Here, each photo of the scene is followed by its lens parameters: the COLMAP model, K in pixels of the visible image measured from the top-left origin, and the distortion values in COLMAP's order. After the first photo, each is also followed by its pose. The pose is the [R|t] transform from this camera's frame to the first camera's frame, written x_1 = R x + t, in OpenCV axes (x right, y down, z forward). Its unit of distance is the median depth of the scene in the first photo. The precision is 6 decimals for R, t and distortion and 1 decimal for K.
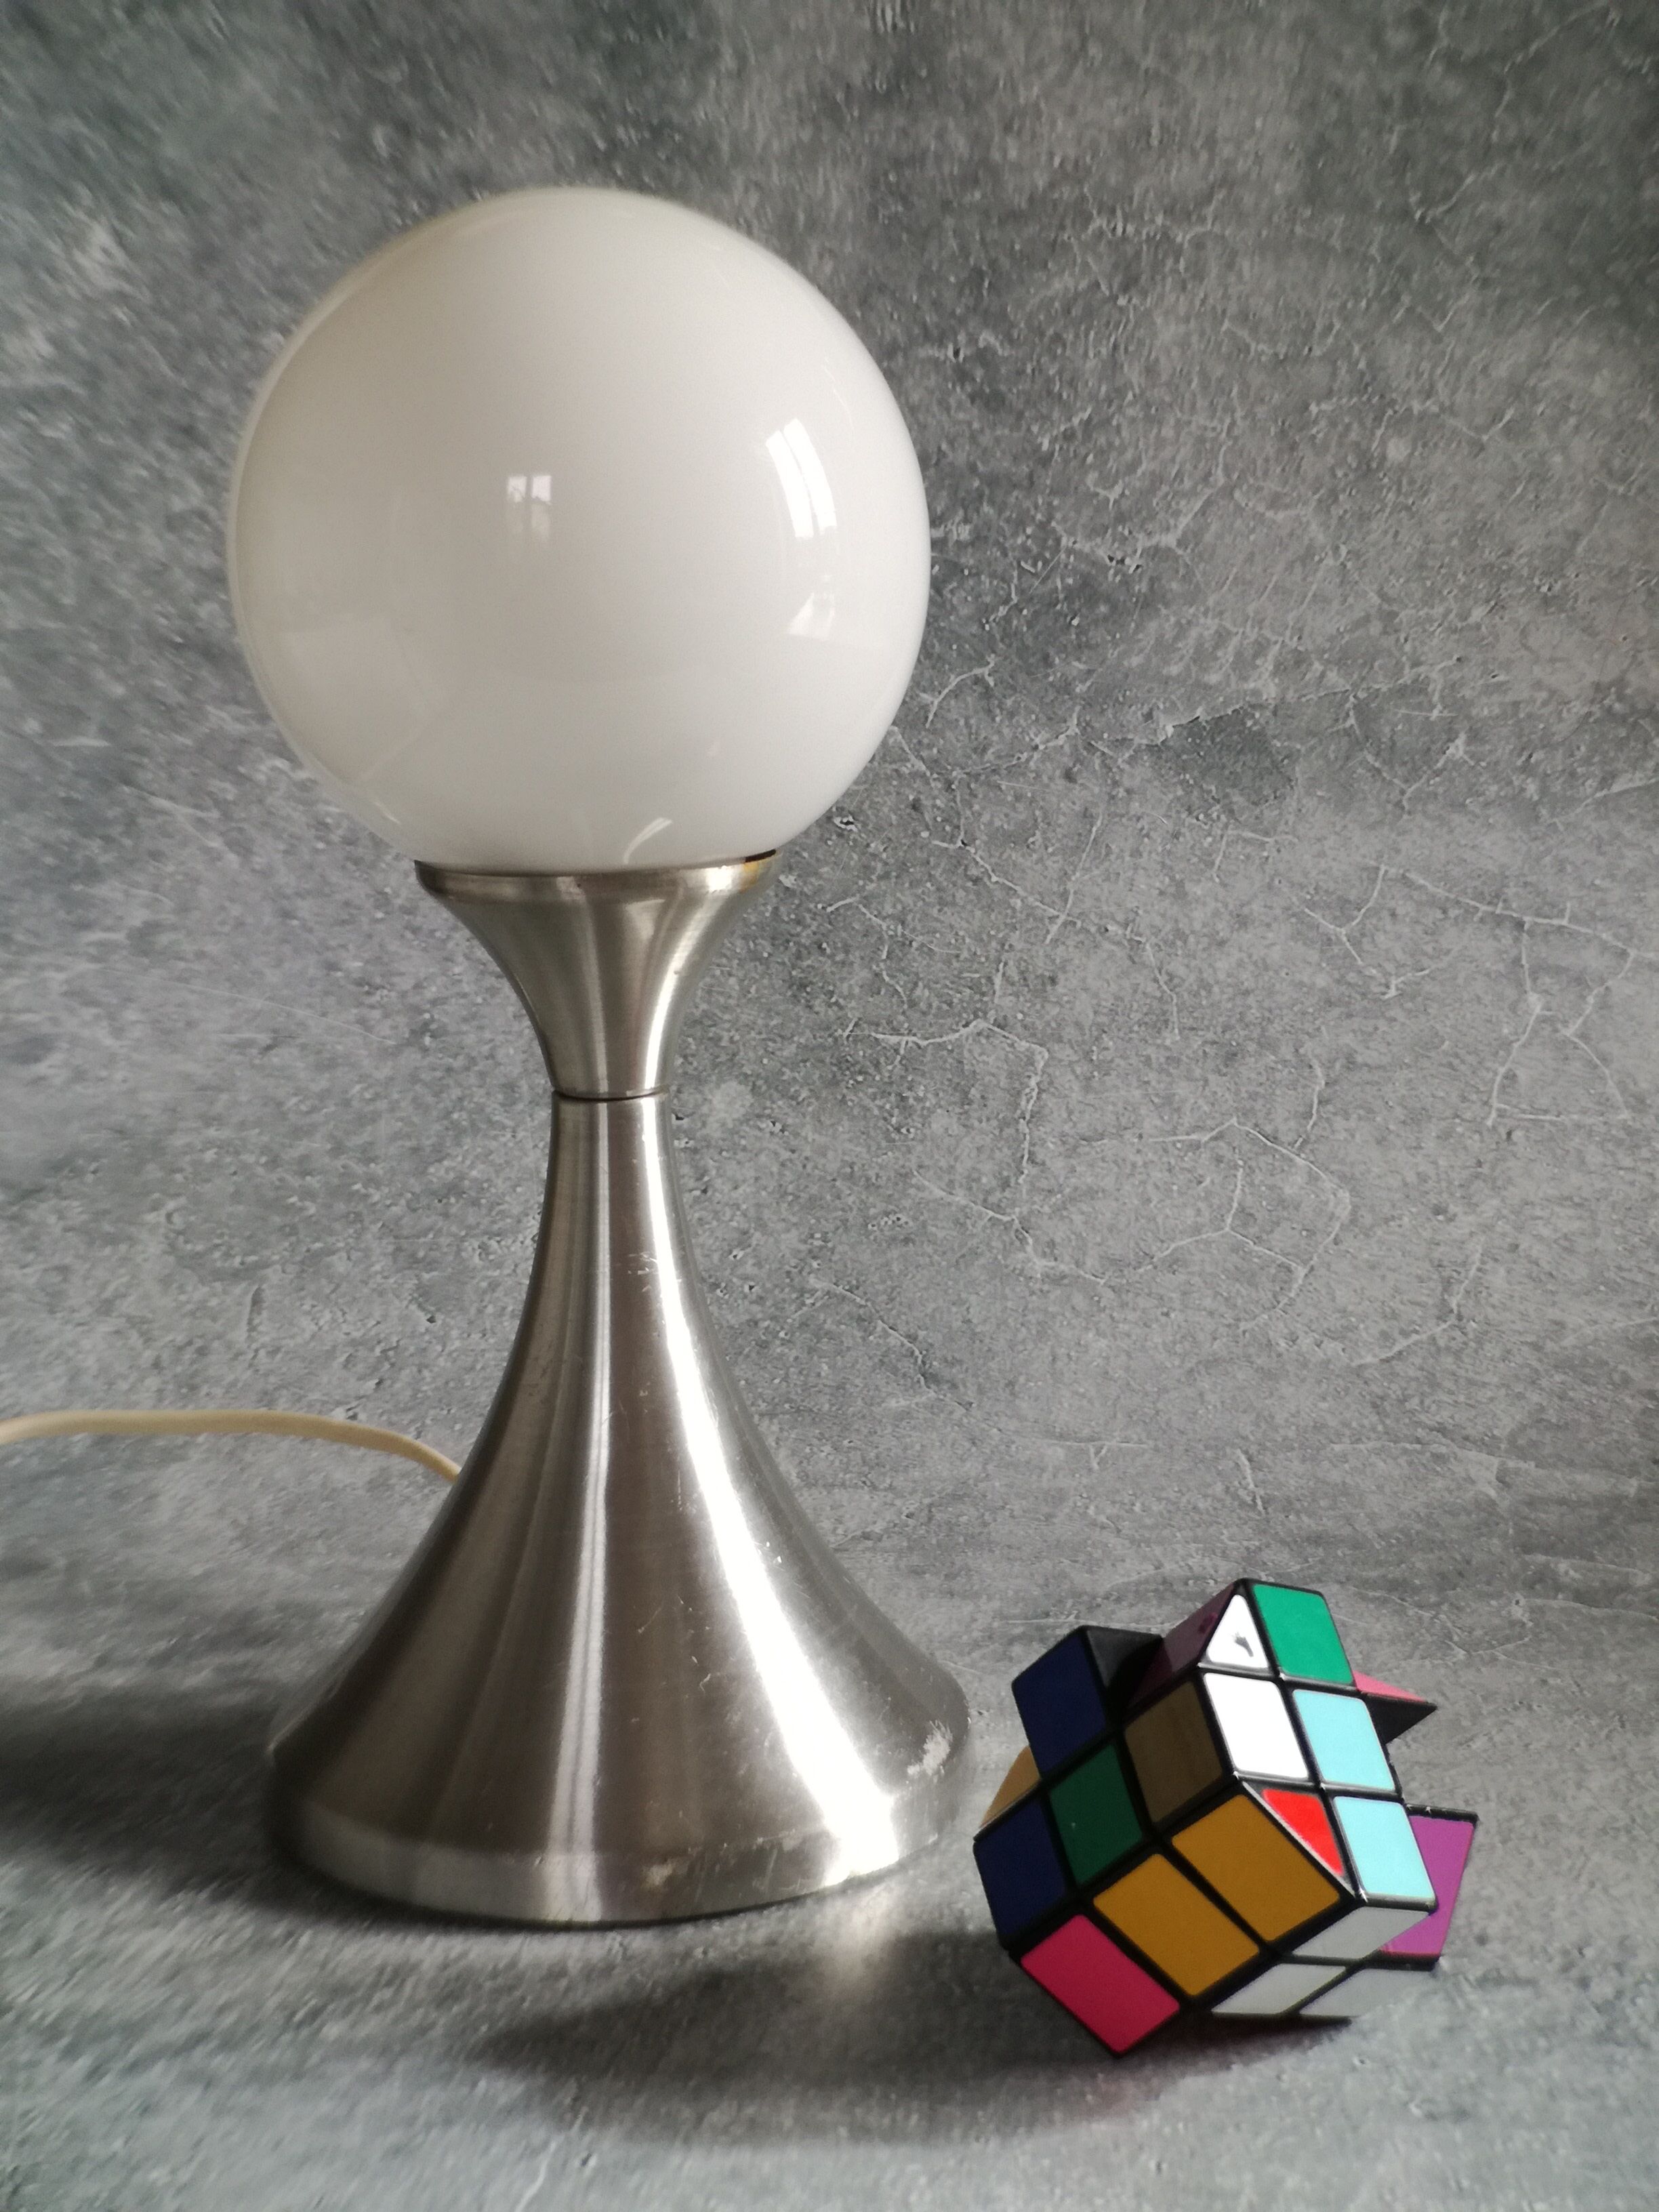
lens RADIAL K [[3490.1, 0, 886.9], [0, 3490.1, 1157.0], [0, 0, 1]] dist [0.553194, -3.414015]
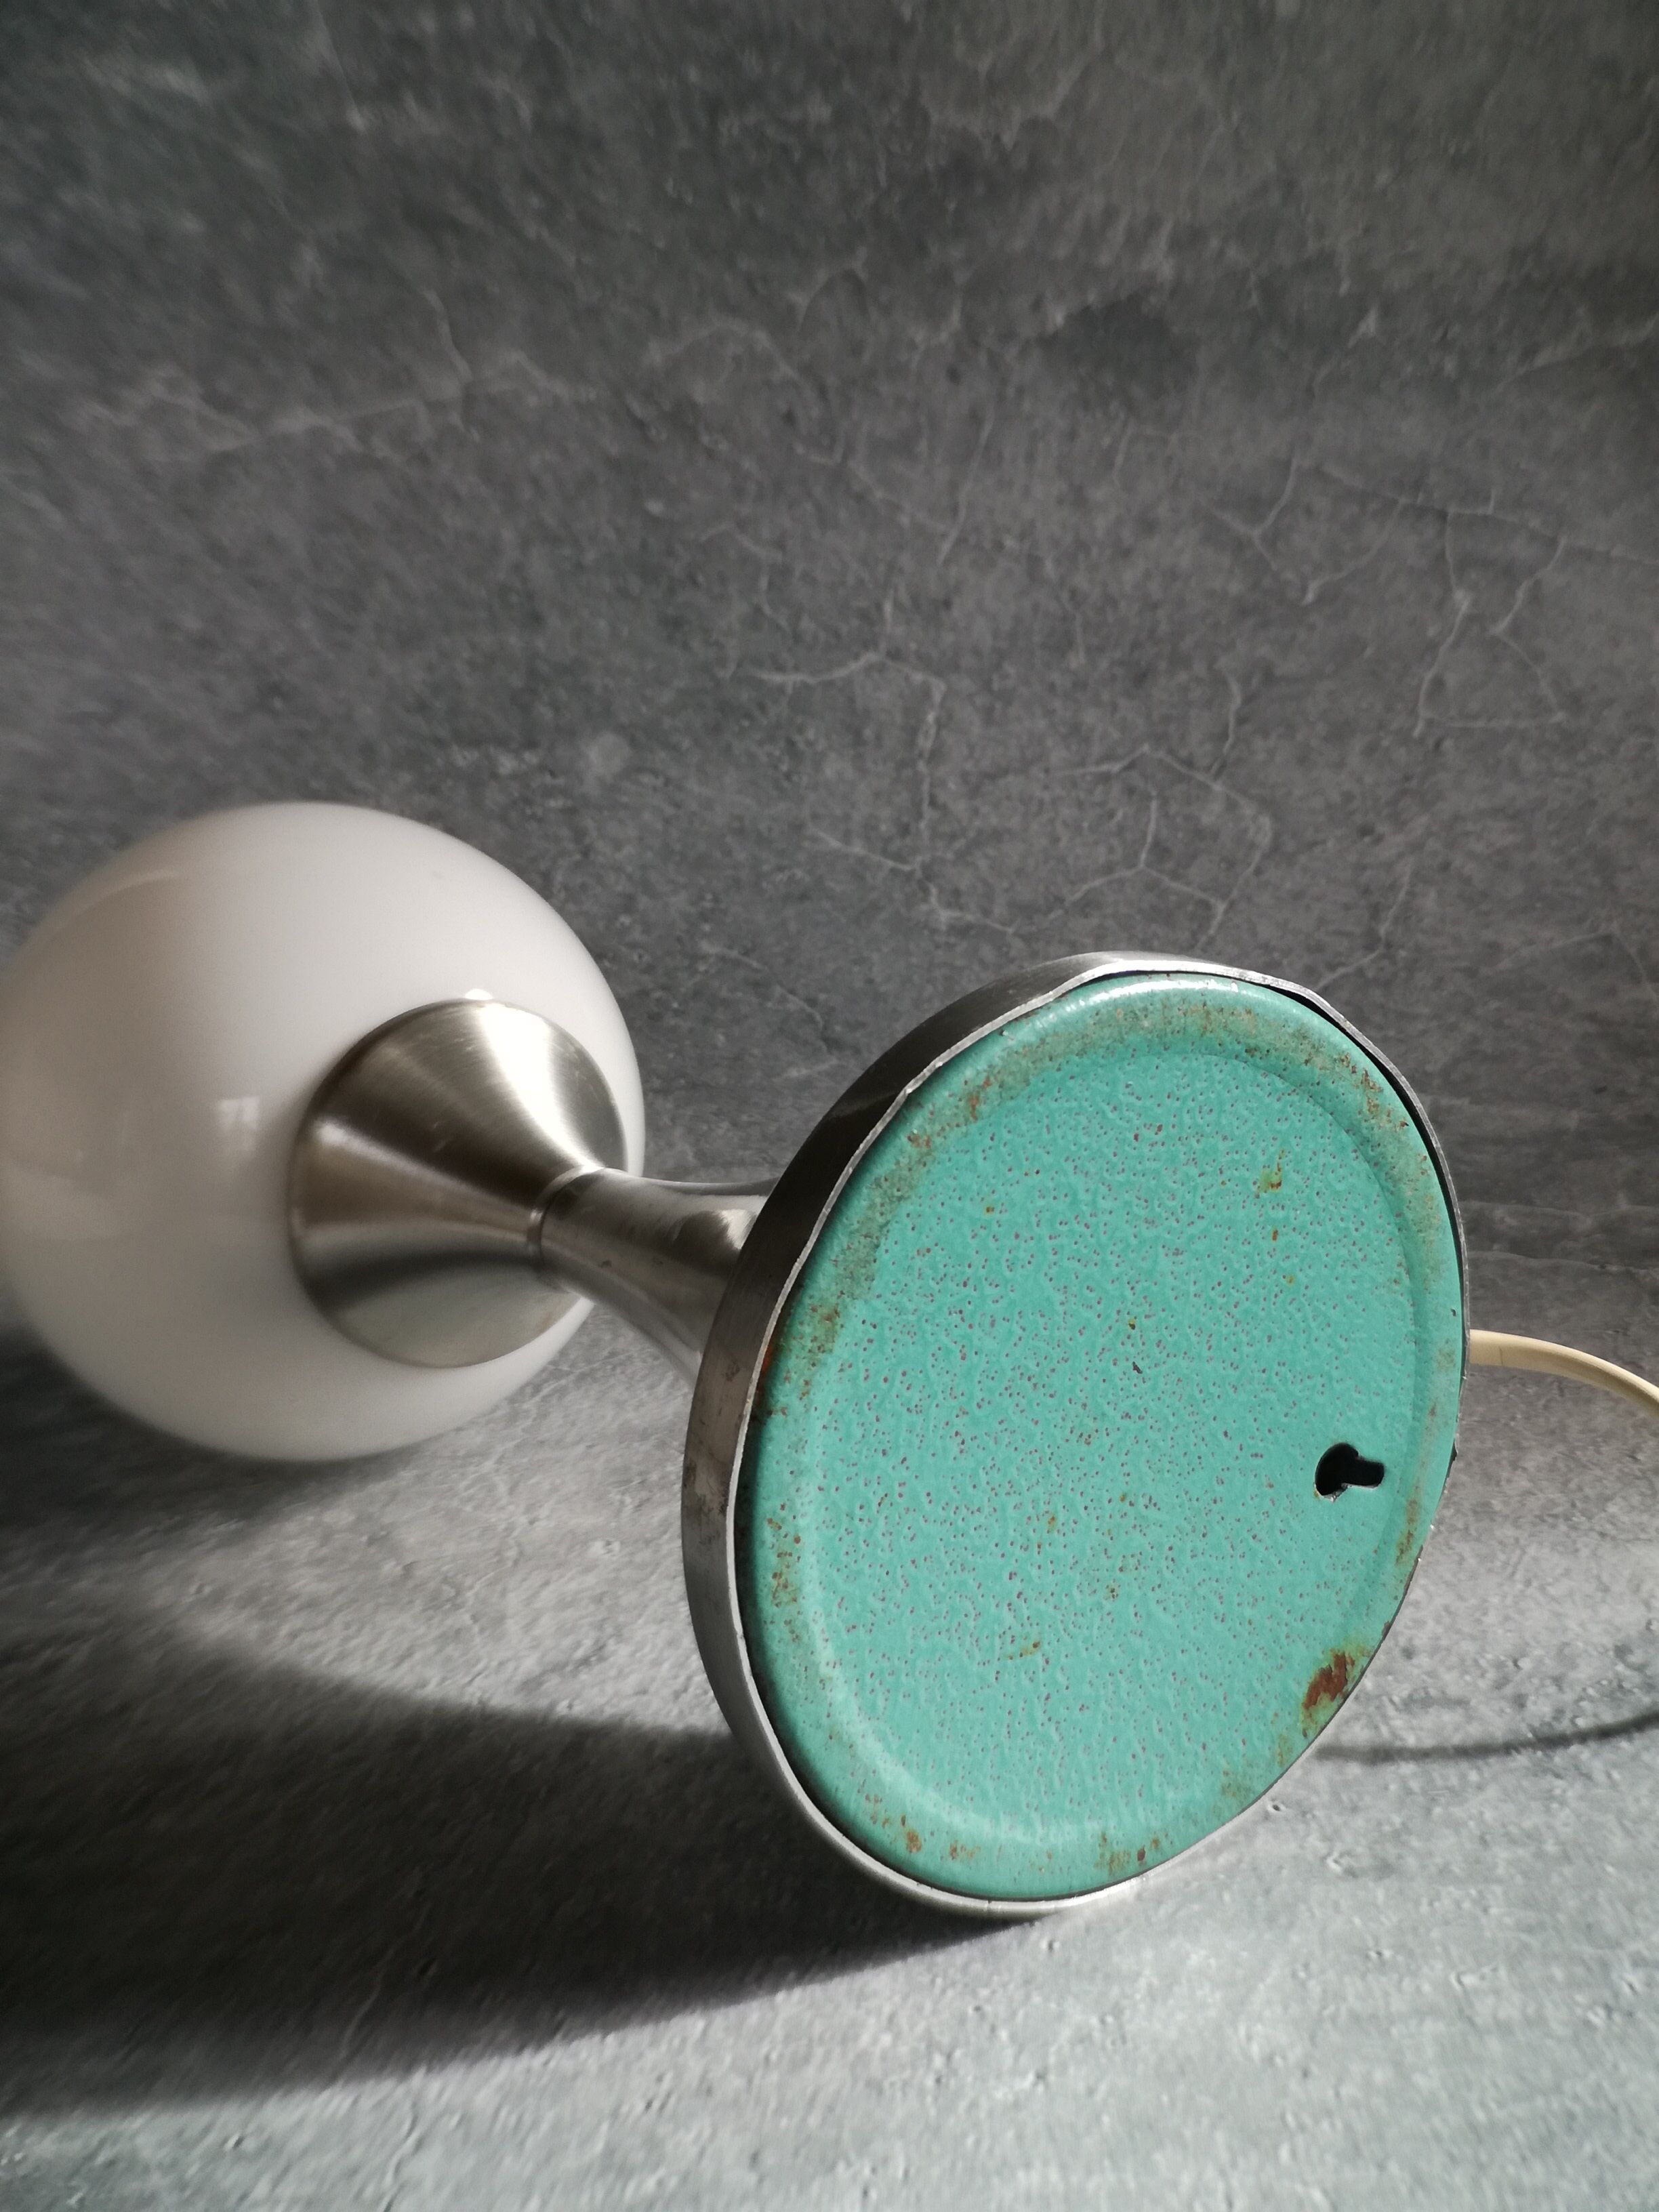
lens RADIAL K [[3312.8, 0, 874.7], [0, 3312.8, 1168.9], [0, 0, 1]] dist [0.515178, -3.251582]
pose [[0.998599, -0.052505, -0.006515, 0.026715], [0.052908, 0.991197, 0.121362, -0.011084], [0.000086, -0.121537, 0.992587, 0.100528]]
